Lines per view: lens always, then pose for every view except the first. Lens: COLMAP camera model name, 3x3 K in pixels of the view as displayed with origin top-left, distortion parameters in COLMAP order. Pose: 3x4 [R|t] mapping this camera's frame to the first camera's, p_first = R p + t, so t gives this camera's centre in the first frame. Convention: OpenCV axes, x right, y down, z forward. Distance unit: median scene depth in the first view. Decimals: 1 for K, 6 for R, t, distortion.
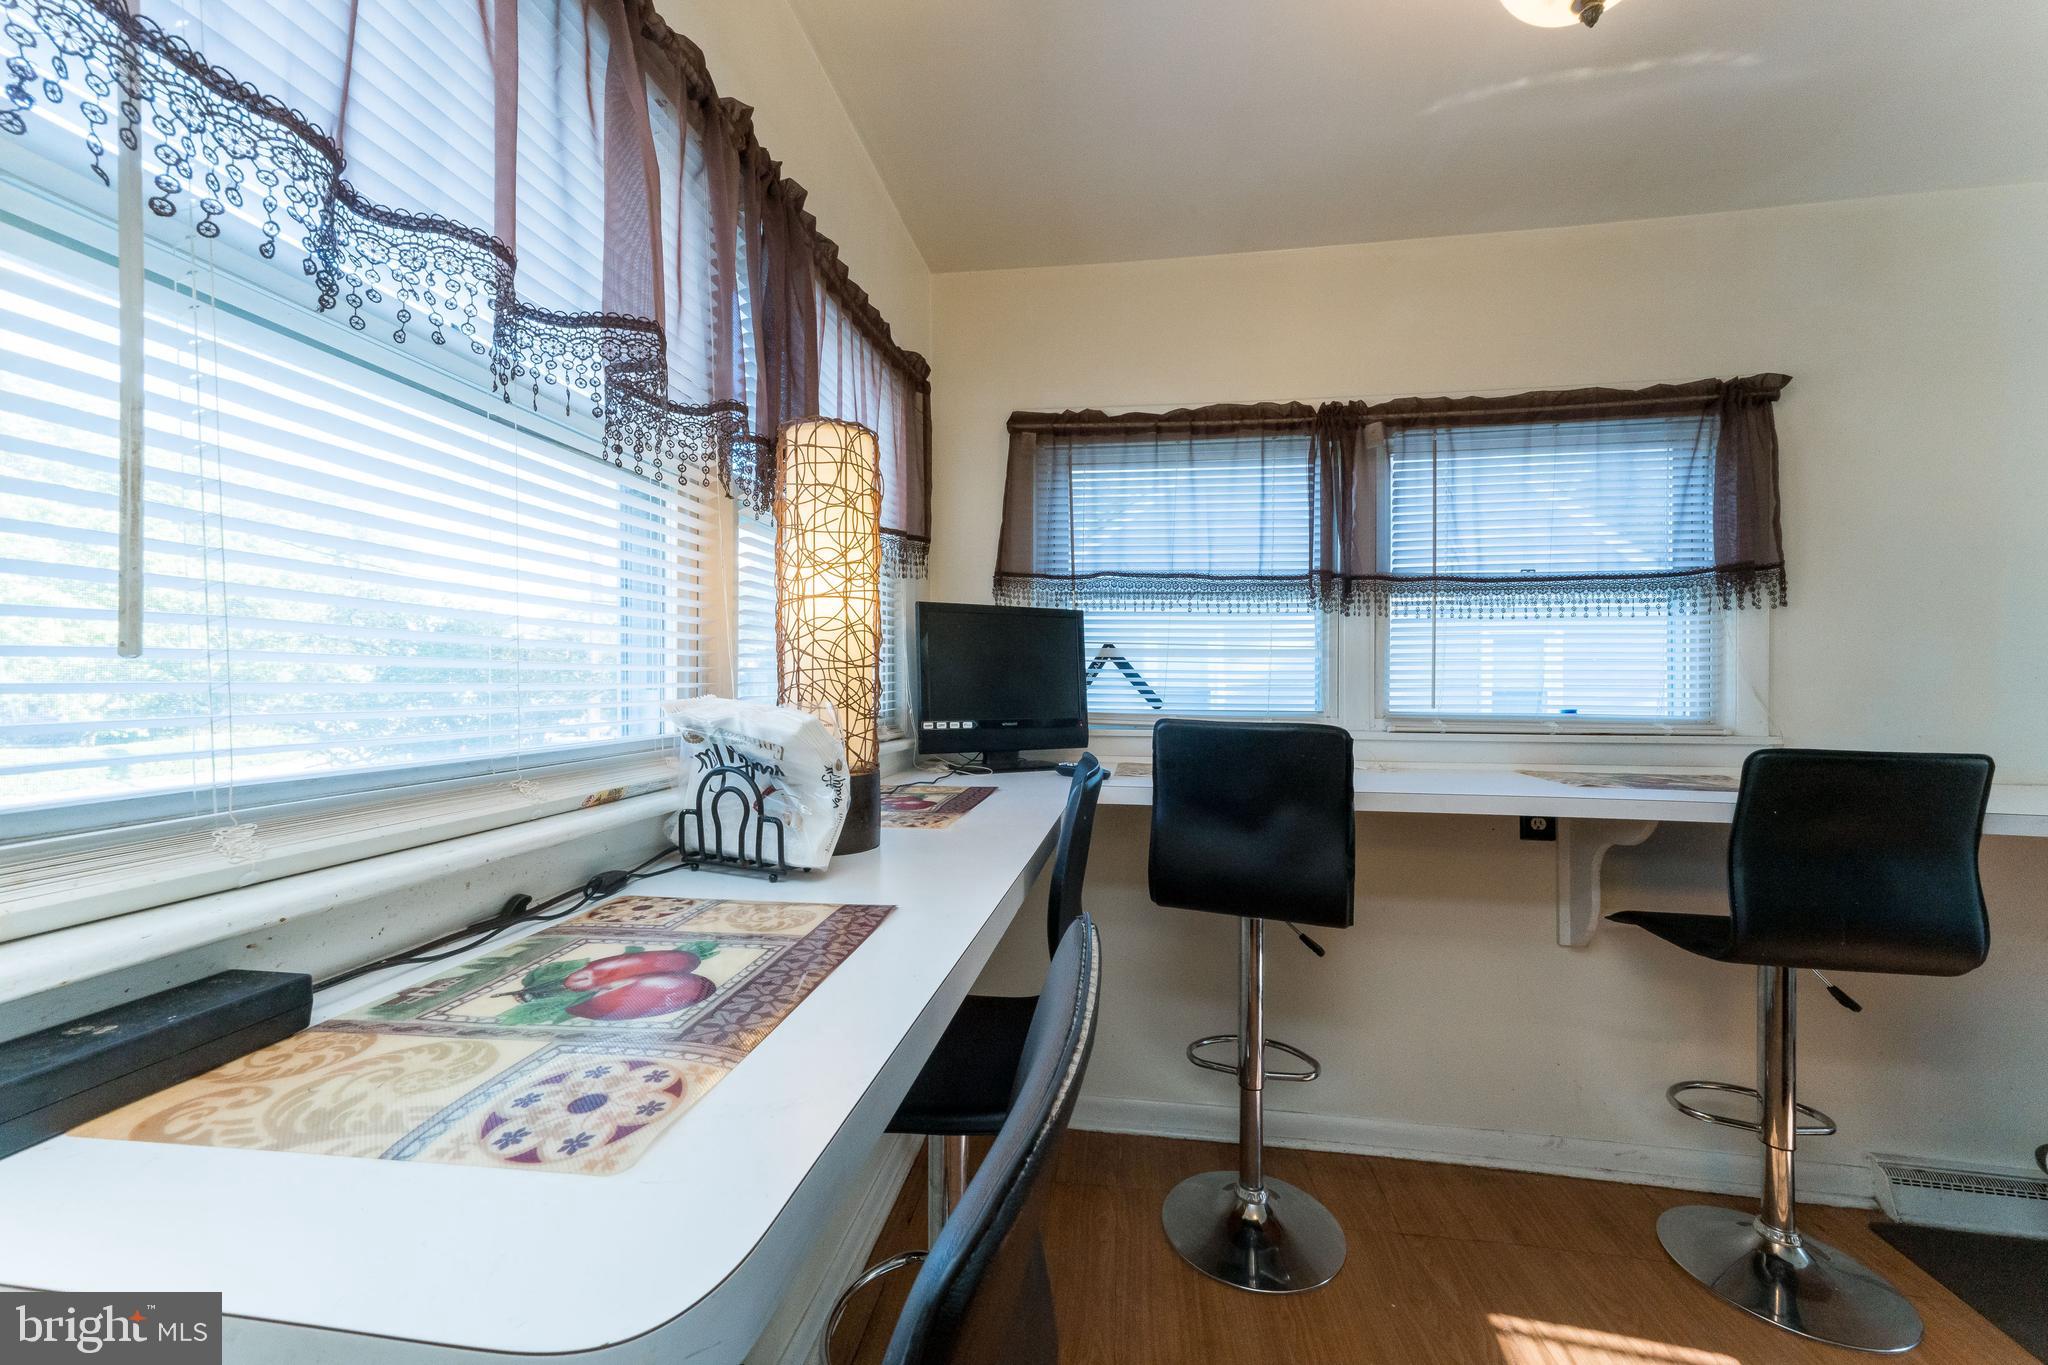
lens RADIAL K [[840.1, 0, 1013.7], [0, 840.1, 672.0], [0, 0, 1]] dist [0.002106, 0.000234]
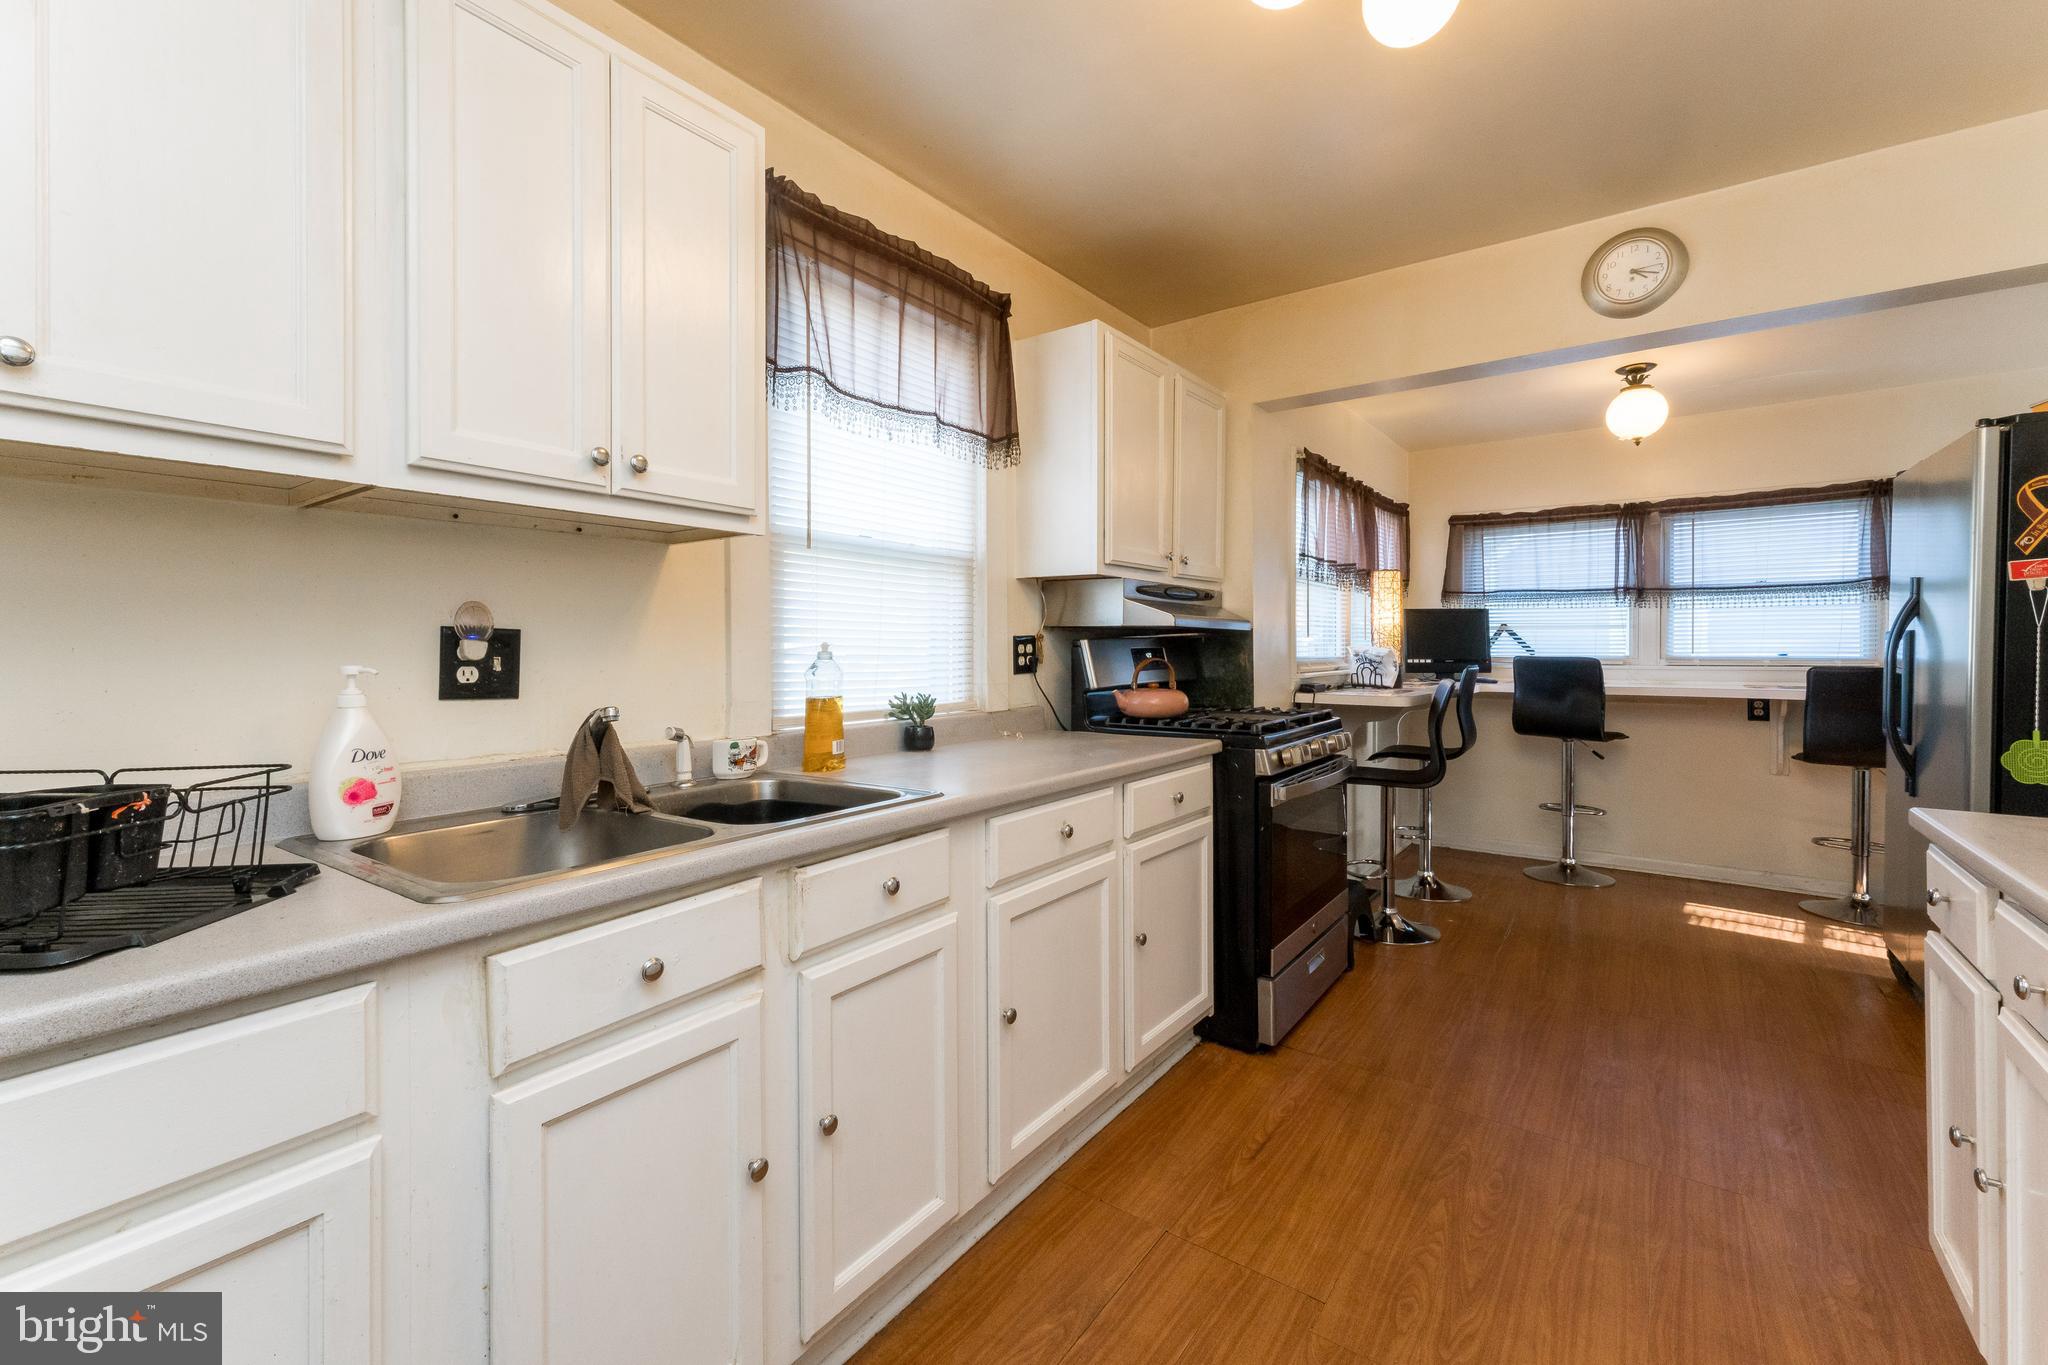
lens RADIAL K [[861.1, 0, 991.2], [0, 861.1, 652.4], [0, 0, 1]] dist [0.001339, 0.000096]
pose [[0.870346, -0.003920, -0.492426, 0.061791], [0.012100, 0.999837, 0.013426, -0.006707], [0.492292, -0.017643, 0.870251, -1.604216]]
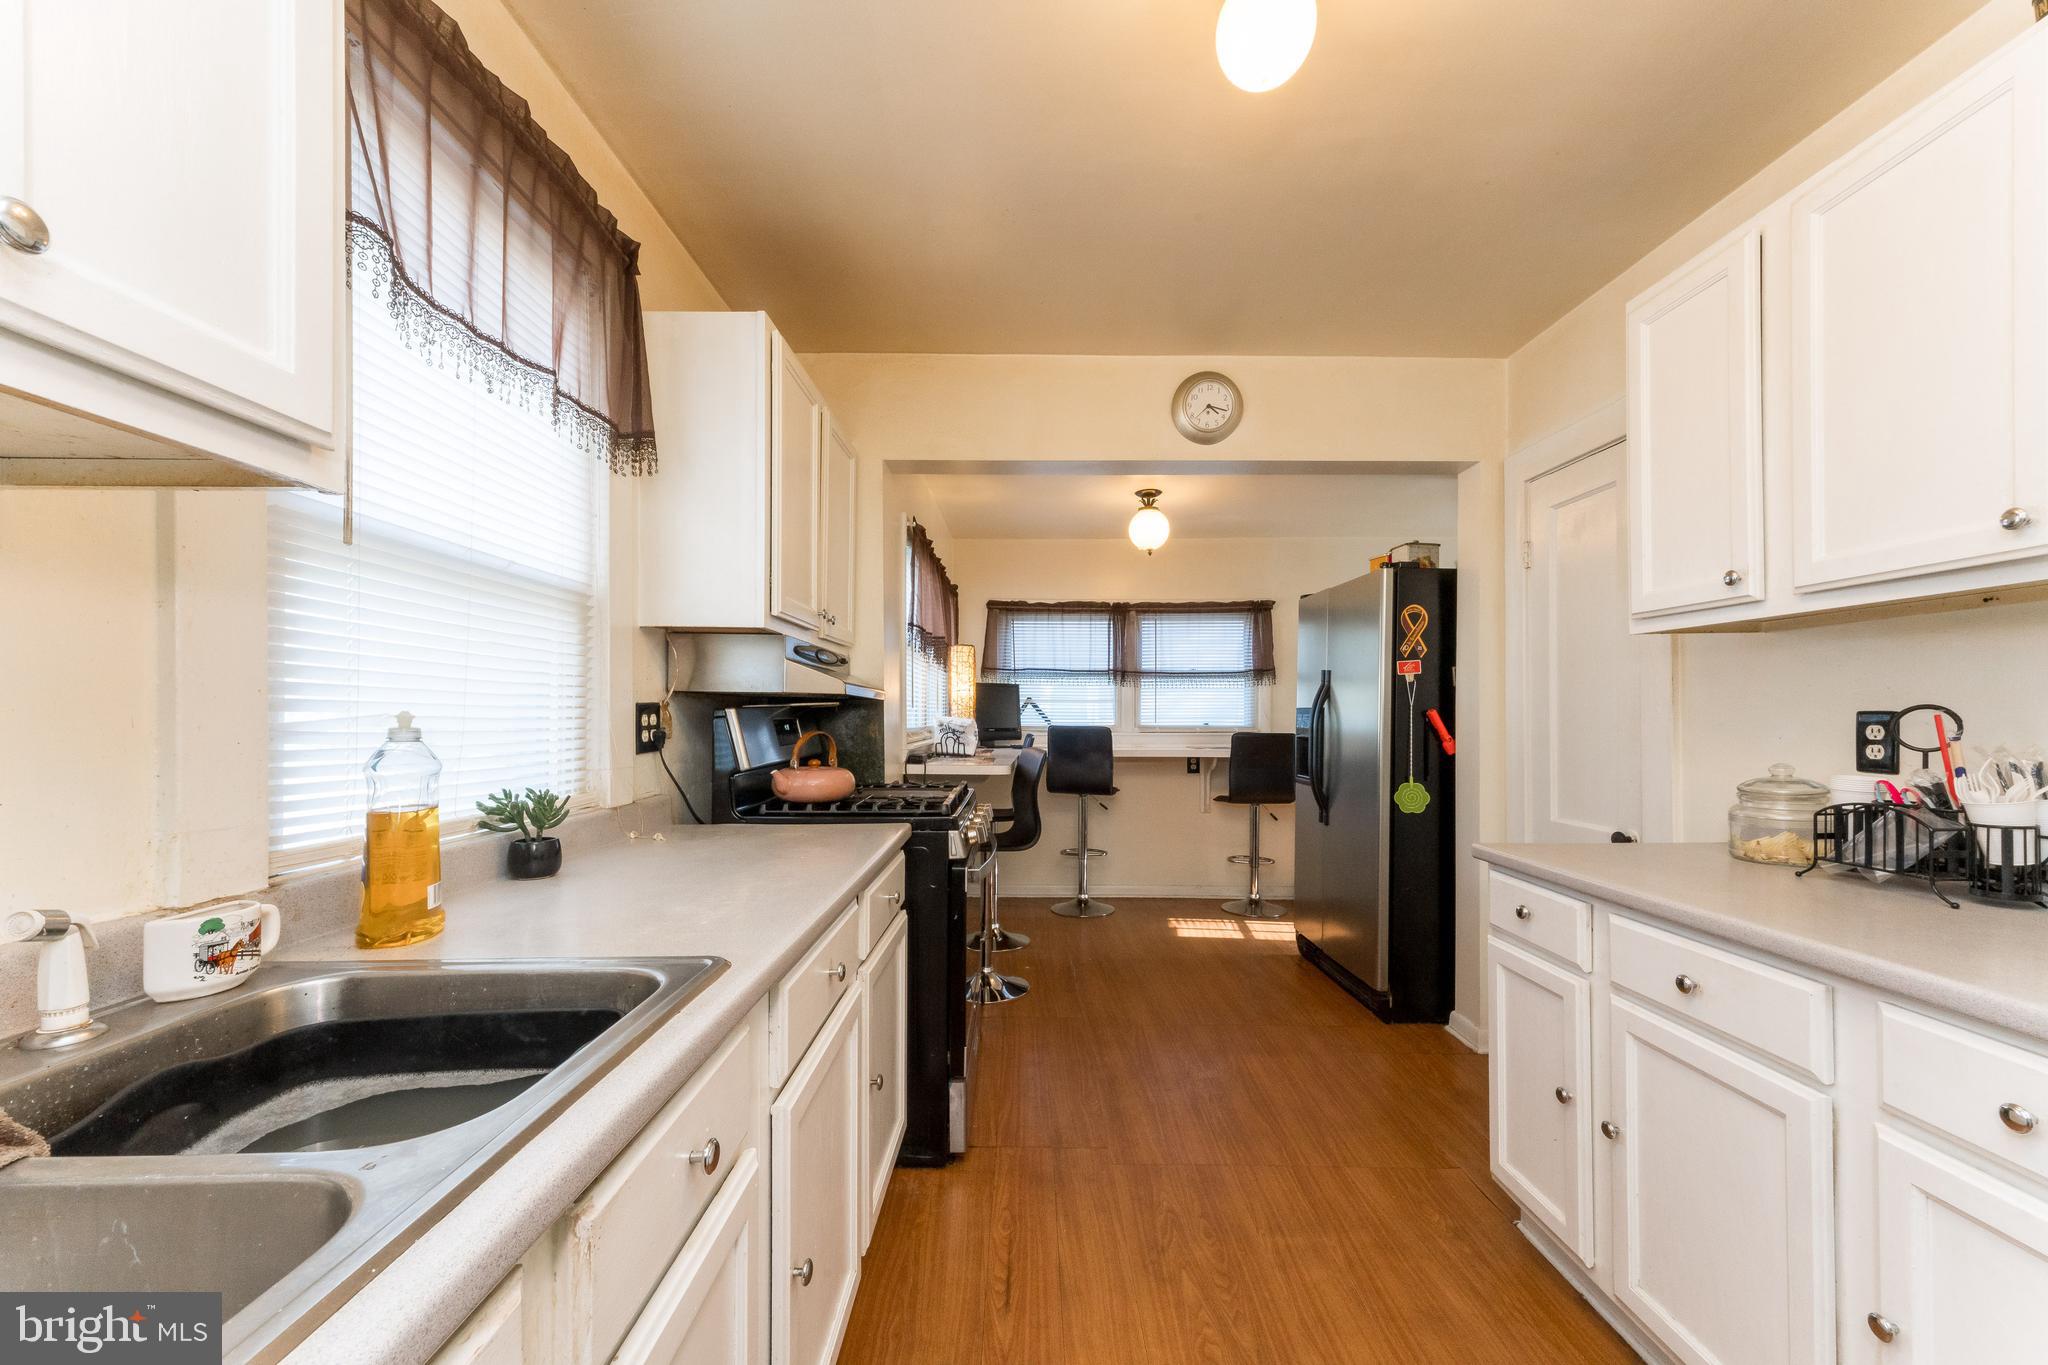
lens RADIAL K [[818.6, 0, 1023.8], [0, 818.6, 709.3], [0, 0, 1]] dist [0.003623, 0.000137]
pose [[0.990659, -0.001691, 0.136352, -0.240092], [0.001079, 0.999989, 0.004557, -0.010175], [-0.136359, -0.004367, 0.990650, -1.433299]]
